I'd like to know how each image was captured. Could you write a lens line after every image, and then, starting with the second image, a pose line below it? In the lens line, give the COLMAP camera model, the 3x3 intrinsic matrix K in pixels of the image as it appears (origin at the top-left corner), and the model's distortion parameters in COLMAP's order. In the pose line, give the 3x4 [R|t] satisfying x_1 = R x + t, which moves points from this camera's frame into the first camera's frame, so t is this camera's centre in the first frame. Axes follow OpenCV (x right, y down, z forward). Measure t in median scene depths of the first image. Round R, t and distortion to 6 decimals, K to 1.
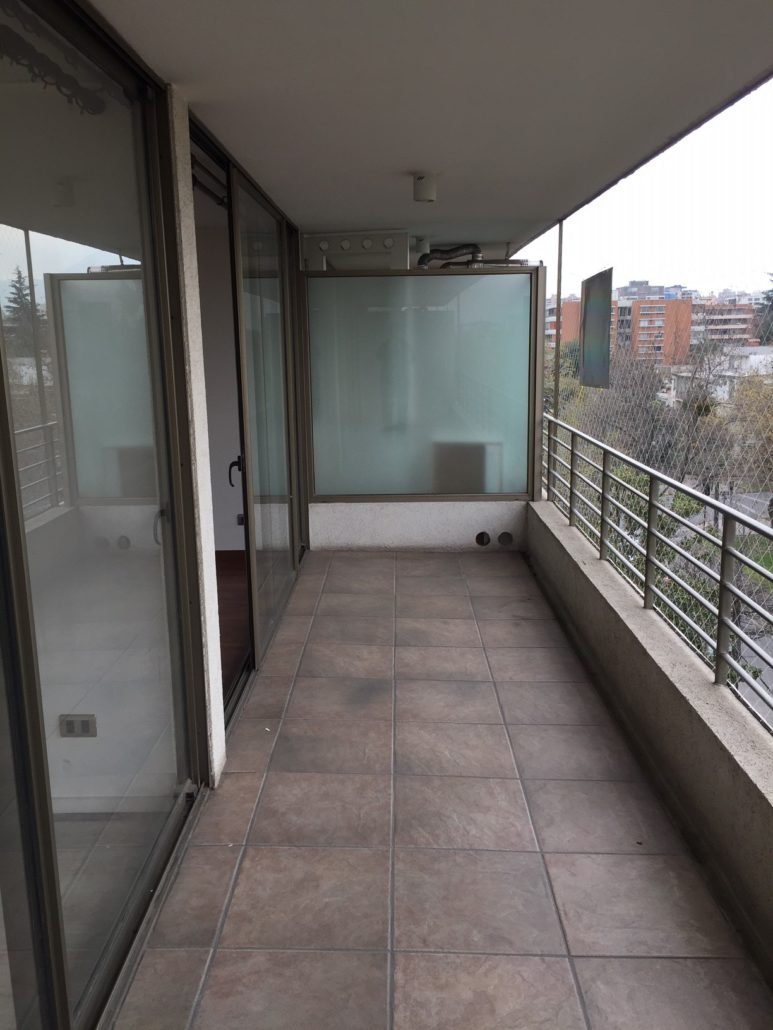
lens RADIAL K [[873.8, 0, 381.3], [0, 873.8, 515.5], [0, 0, 1]] dist [0.006783, -0.013348]
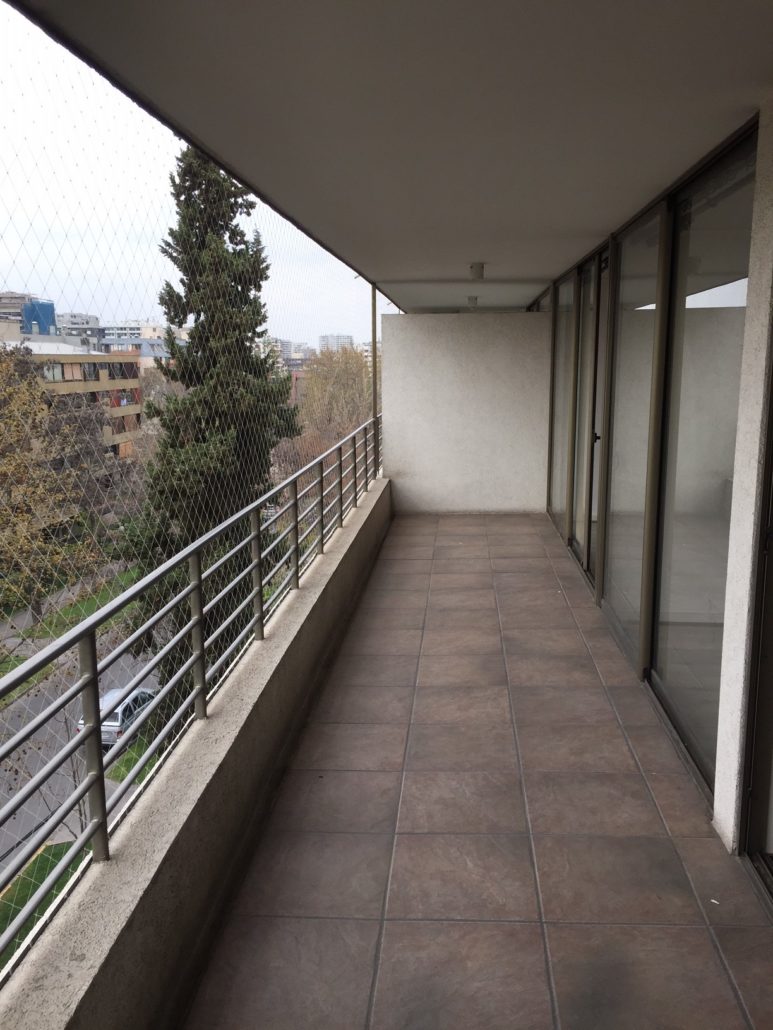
lens RADIAL K [[873.8, 0, 384.4], [0, 873.8, 518.0], [0, 0, 1]] dist [0.006783, -0.013348]
pose [[-0.997414, 0.014375, 0.070418, 0.104705], [0.039372, 0.928977, 0.368038, -0.391089], [-0.060126, 0.369859, -0.927141, 1.868530]]
